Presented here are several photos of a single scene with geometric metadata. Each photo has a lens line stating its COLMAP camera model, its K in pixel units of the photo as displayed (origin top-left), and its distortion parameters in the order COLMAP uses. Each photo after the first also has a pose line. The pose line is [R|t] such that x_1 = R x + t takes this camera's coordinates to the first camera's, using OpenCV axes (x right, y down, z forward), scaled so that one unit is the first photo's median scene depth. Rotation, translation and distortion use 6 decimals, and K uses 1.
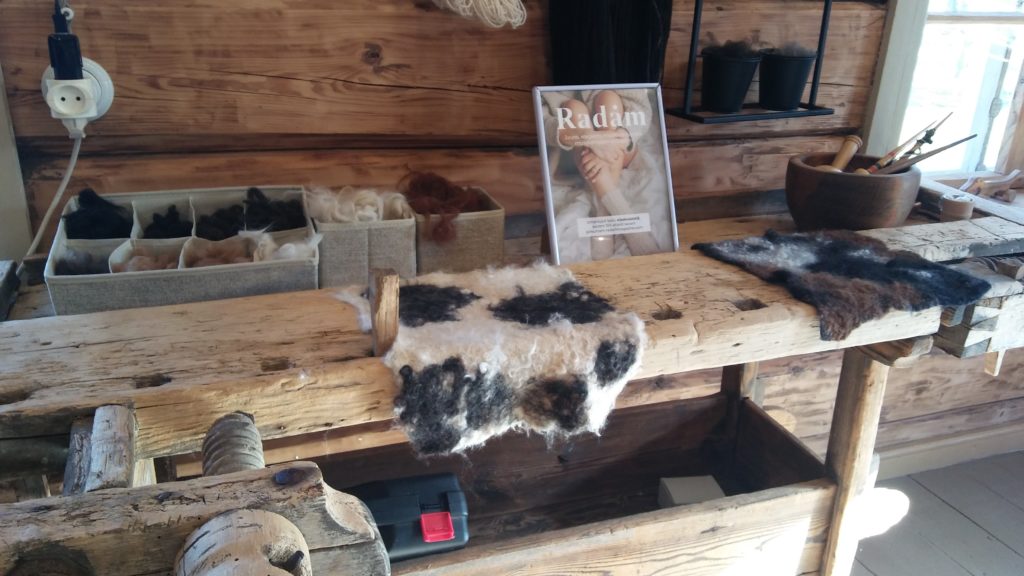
lens RADIAL K [[816.1, 0, 512.2], [0, 816.1, 286.8], [0, 0, 1]] dist [0.017464, 0.007772]
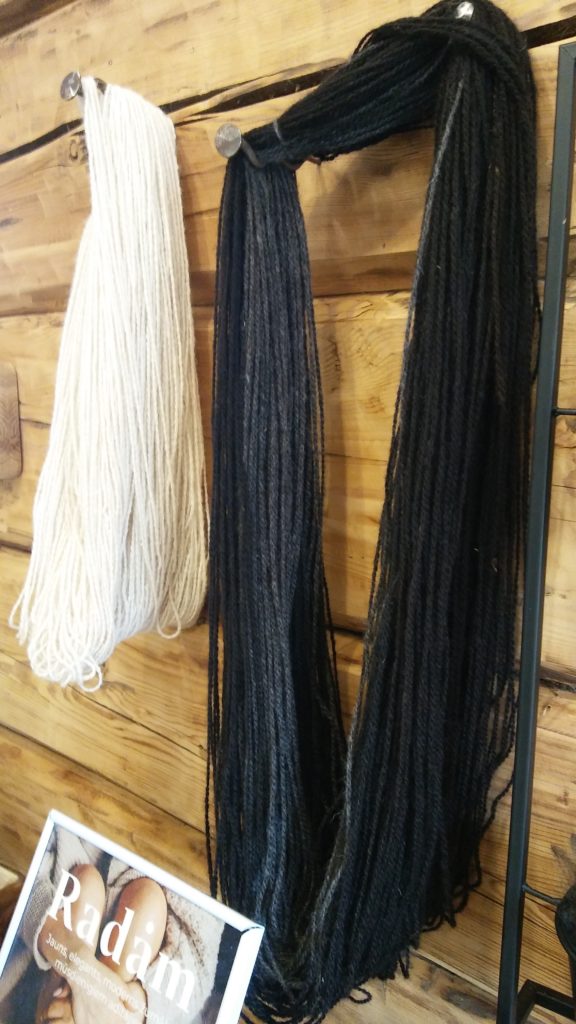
lens RADIAL K [[816.1, 0, 288.3], [0, 816.1, 512.7], [0, 0, 1]] dist [0.017464, 0.007772]
pose [[0.469800, 0.091573, -0.878010, 0.527546], [-0.313447, 0.947100, -0.068939, -0.426356], [0.825250, 0.307598, 0.473651, 0.800699]]
